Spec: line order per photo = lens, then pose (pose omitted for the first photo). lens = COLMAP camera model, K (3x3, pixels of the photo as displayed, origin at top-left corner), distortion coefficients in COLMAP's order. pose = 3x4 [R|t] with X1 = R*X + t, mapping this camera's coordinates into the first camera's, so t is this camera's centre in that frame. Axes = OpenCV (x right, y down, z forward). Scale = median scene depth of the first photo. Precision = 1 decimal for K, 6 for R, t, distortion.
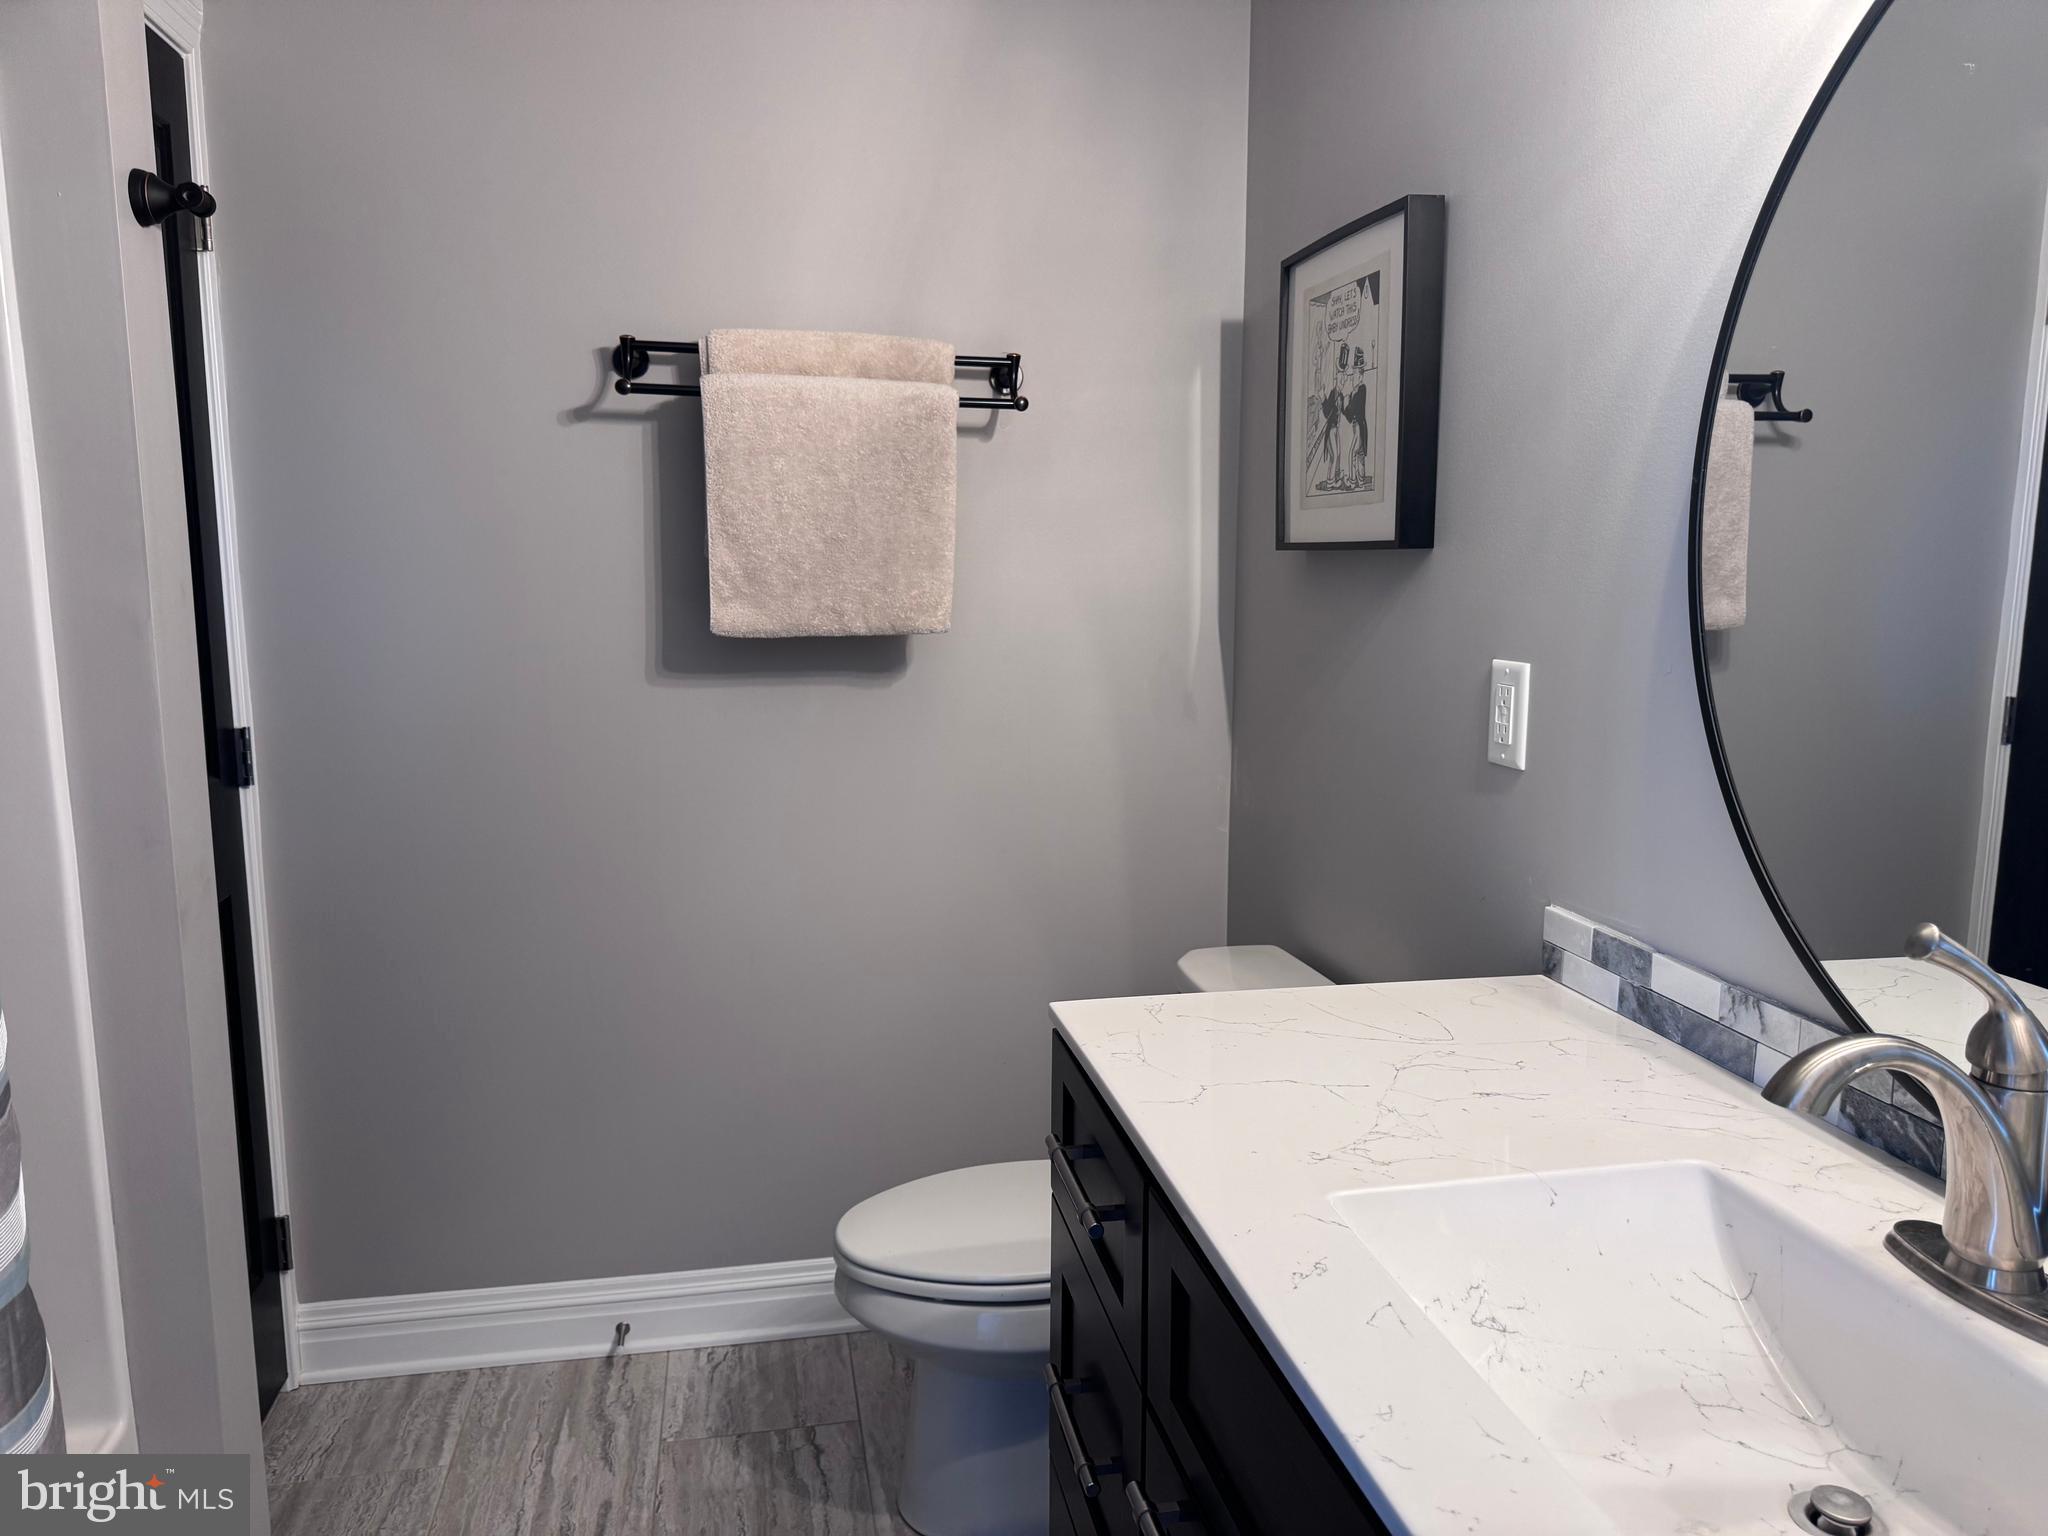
lens RADIAL K [[1448.1, 0, 1024.5], [0, 1448.1, 768.6], [0, 0, 1]] dist [0.066405, -0.062214]
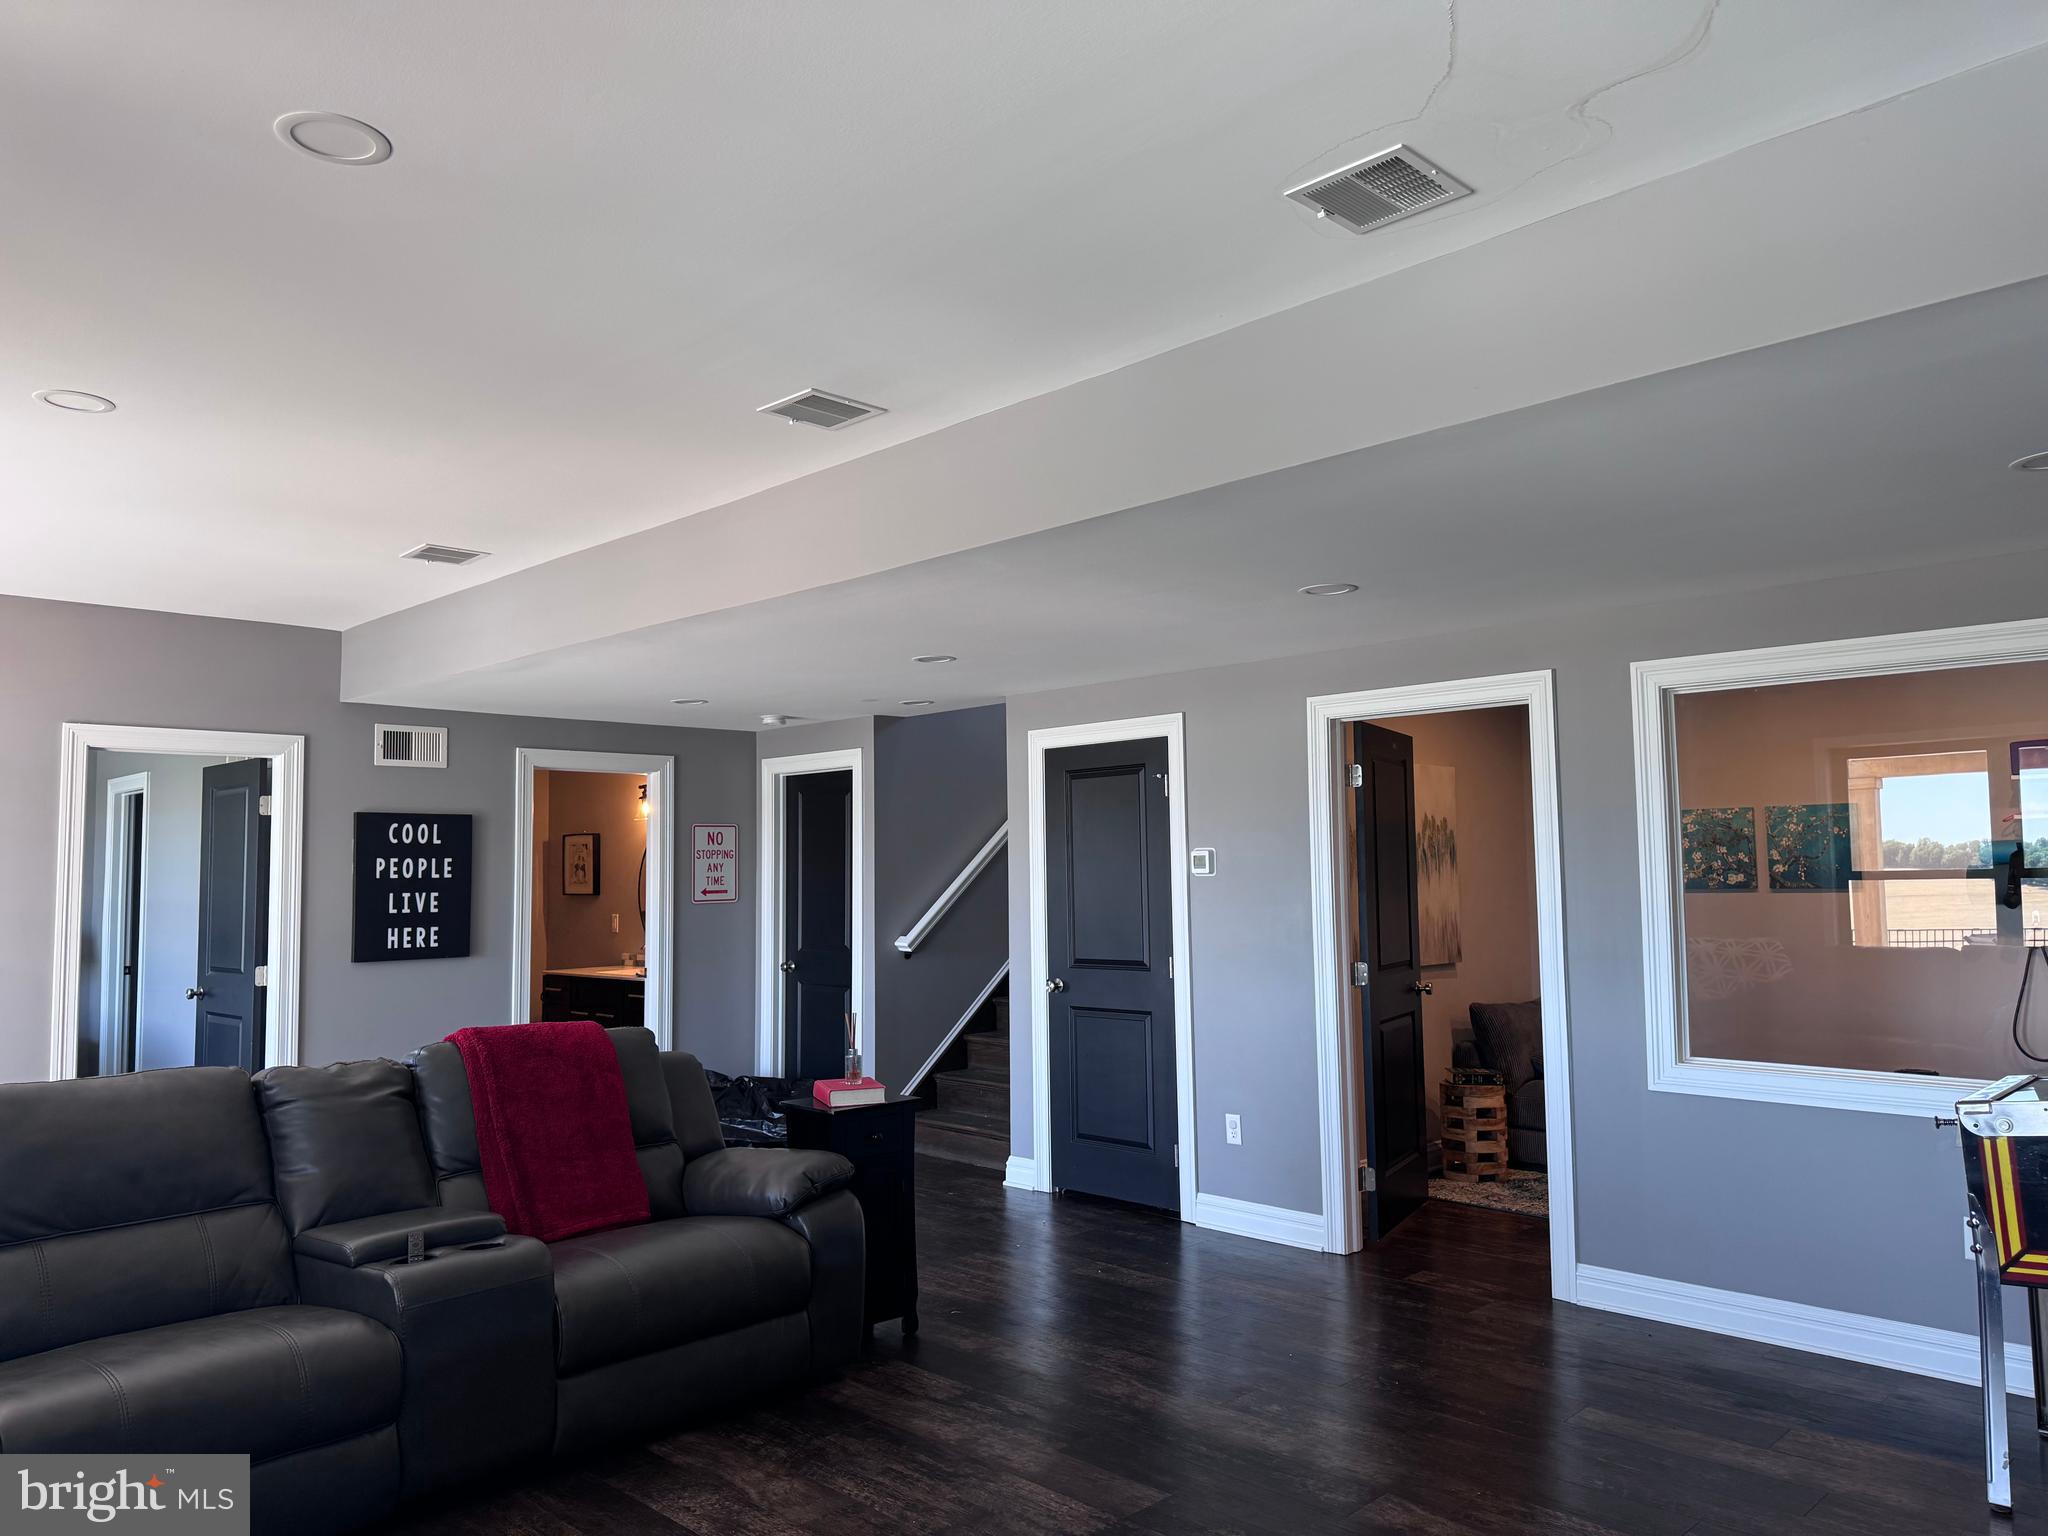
lens RADIAL K [[1448.1, 0, 1023.5], [0, 1448.1, 772.9], [0, 0, 1]] dist [0.066405, -0.062214]
pose [[0.814437, 0.039438, 0.578910, -1.567800], [0.093023, 0.975909, -0.197353, 0.612738], [-0.572747, 0.214583, 0.791148, -4.225732]]
